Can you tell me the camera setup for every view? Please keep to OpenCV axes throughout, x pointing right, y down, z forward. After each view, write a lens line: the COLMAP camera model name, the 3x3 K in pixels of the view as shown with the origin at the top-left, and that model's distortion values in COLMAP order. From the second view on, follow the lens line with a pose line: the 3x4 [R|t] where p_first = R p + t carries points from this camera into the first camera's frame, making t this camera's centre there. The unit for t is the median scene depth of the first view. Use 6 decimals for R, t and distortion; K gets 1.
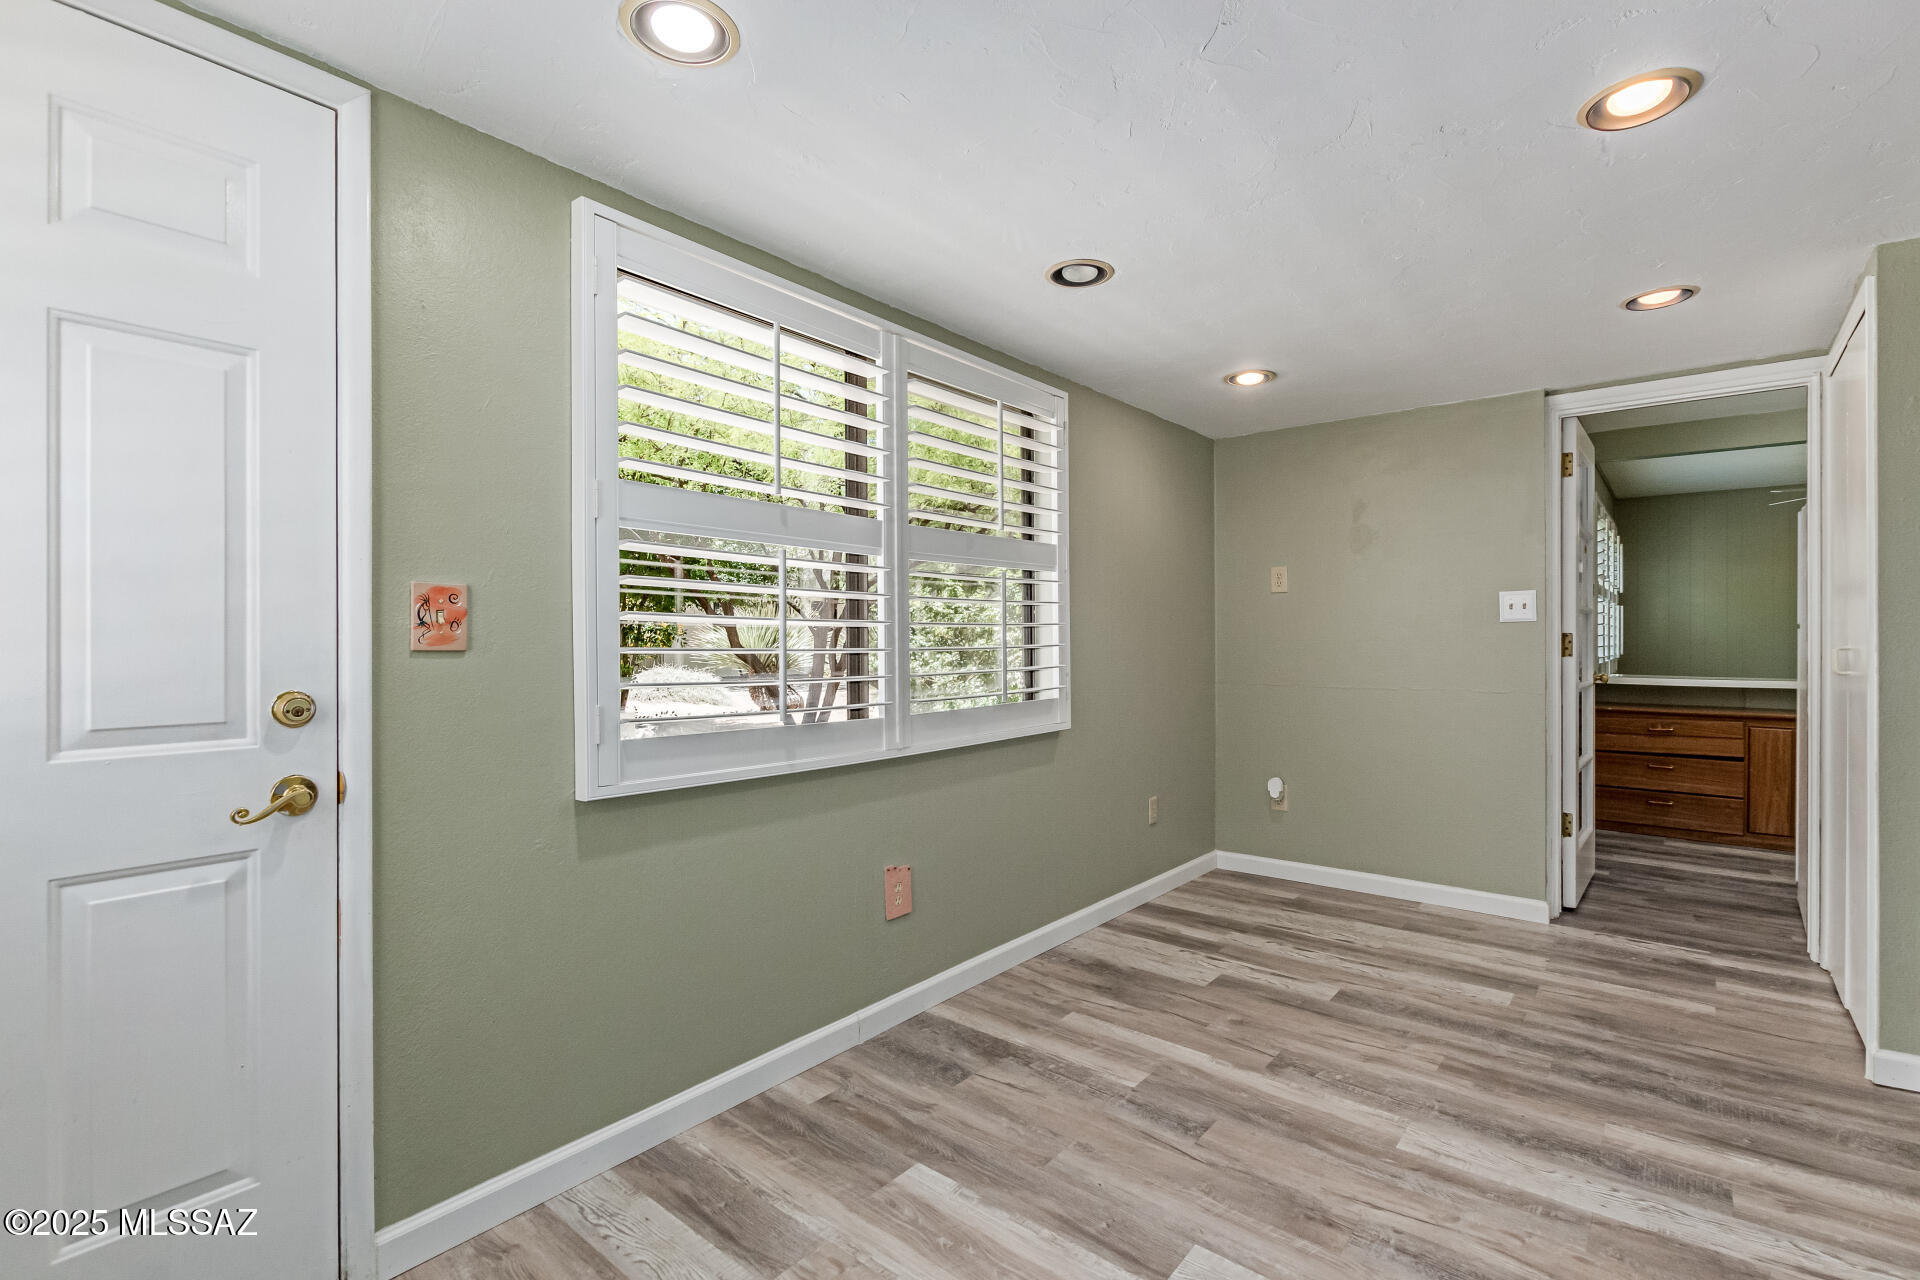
lens RADIAL K [[878.5, 0, 971.0], [0, 878.5, 642.4], [0, 0, 1]] dist [0.017620, -0.009246]
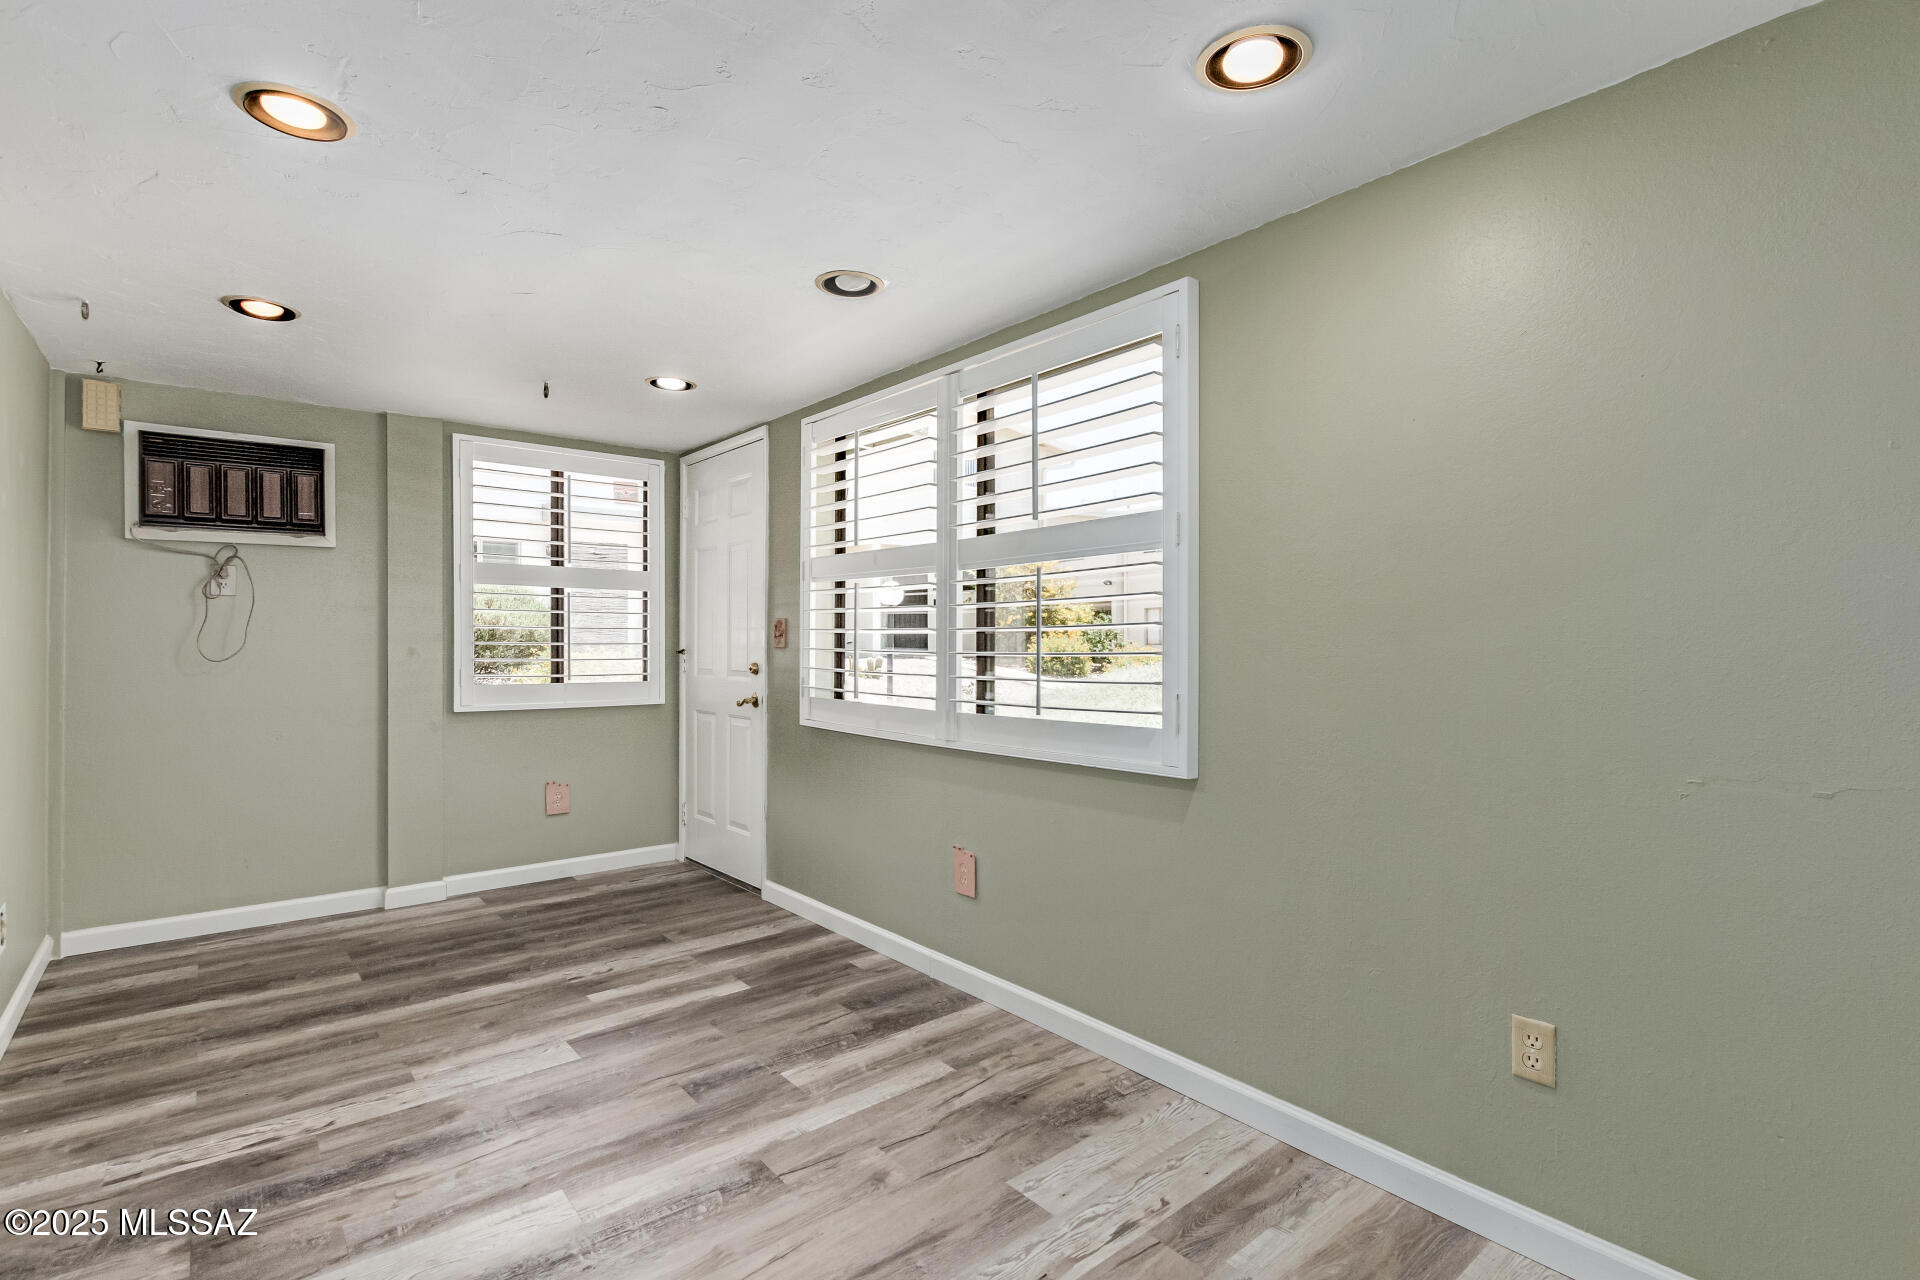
lens RADIAL K [[878.5, 0, 971.0], [0, 878.5, 642.4], [0, 0, 1]] dist [0.017620, -0.009246]
pose [[-0.182859, -0.003150, -0.983134, 0.966588], [-0.005980, 0.999980, -0.002092, -0.001881], [0.983121, 0.005496, -0.182874, 1.167195]]
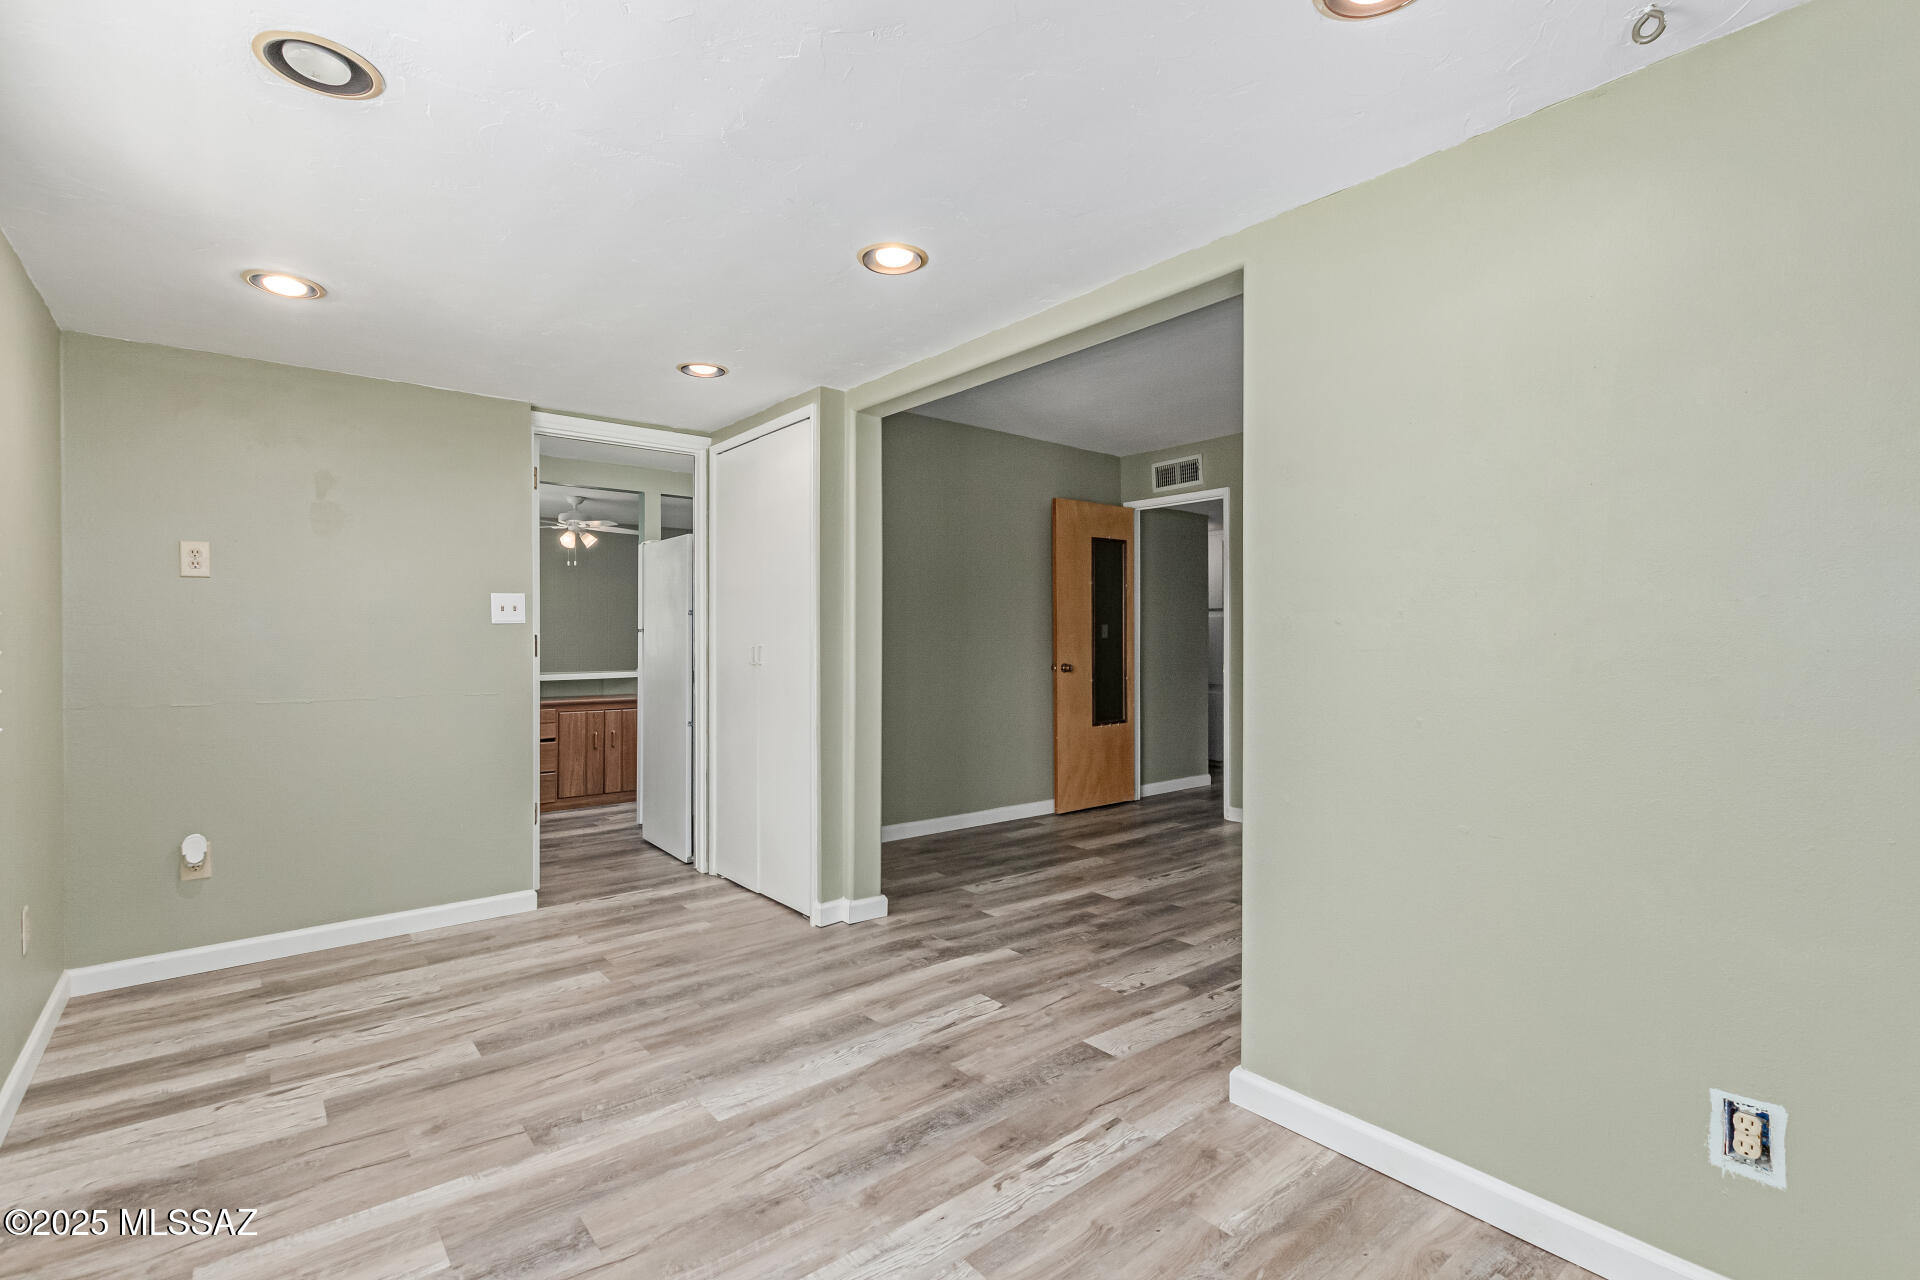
lens RADIAL K [[878.5, 0, 971.0], [0, 878.5, 642.4], [0, 0, 1]] dist [0.017620, -0.009246]
pose [[0.194010, -0.005005, 0.980987, -0.365418], [0.004691, 0.999980, 0.004174, -0.004790], [-0.980988, 0.003792, 0.194030, 0.364556]]
